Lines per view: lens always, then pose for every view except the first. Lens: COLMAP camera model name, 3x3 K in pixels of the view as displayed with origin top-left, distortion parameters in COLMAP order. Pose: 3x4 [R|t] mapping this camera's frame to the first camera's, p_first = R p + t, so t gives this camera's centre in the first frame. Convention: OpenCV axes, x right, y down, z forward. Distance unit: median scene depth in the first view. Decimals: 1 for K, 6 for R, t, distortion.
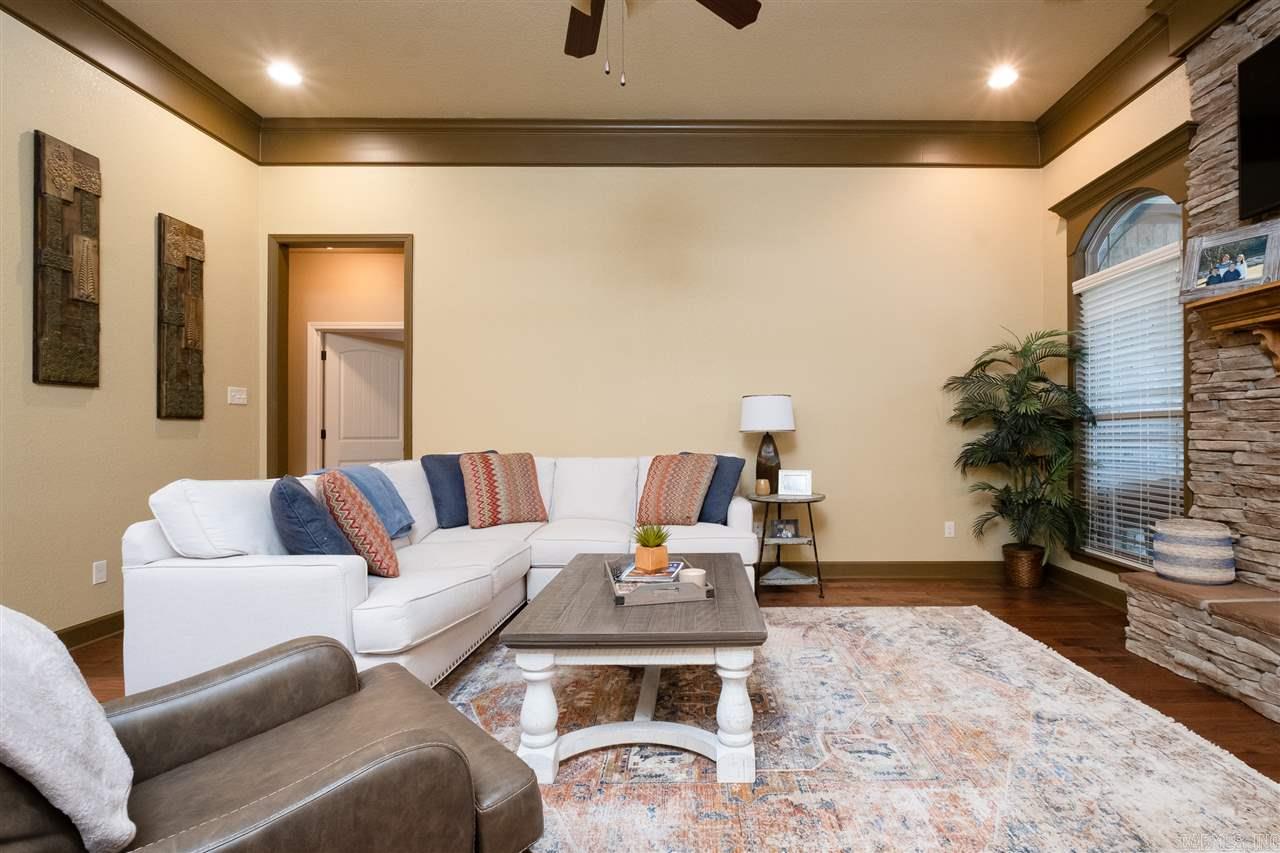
lens RADIAL K [[599.8, 0, 724.5], [0, 599.8, 429.5], [0, 0, 1]] dist [0.000499, -0.001034]
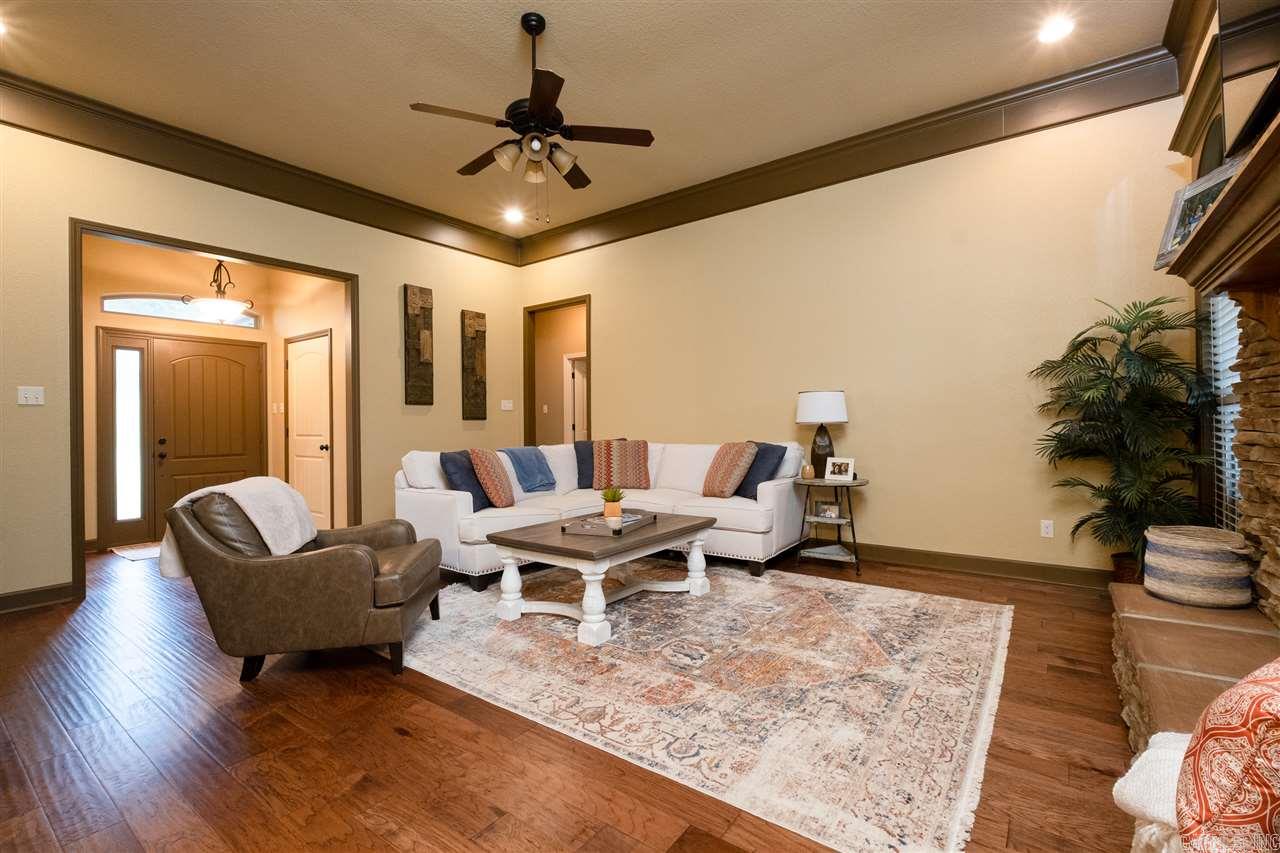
lens RADIAL K [[552.5, 0, 637.2], [0, 552.5, 419.4], [0, 0, 1]] dist [0.000440, -0.000567]
pose [[0.803240, -0.013787, -0.595495, 0.491953], [0.012852, 0.999901, -0.005814, -0.003023], [0.595516, -0.002983, 0.803338, -0.053981]]
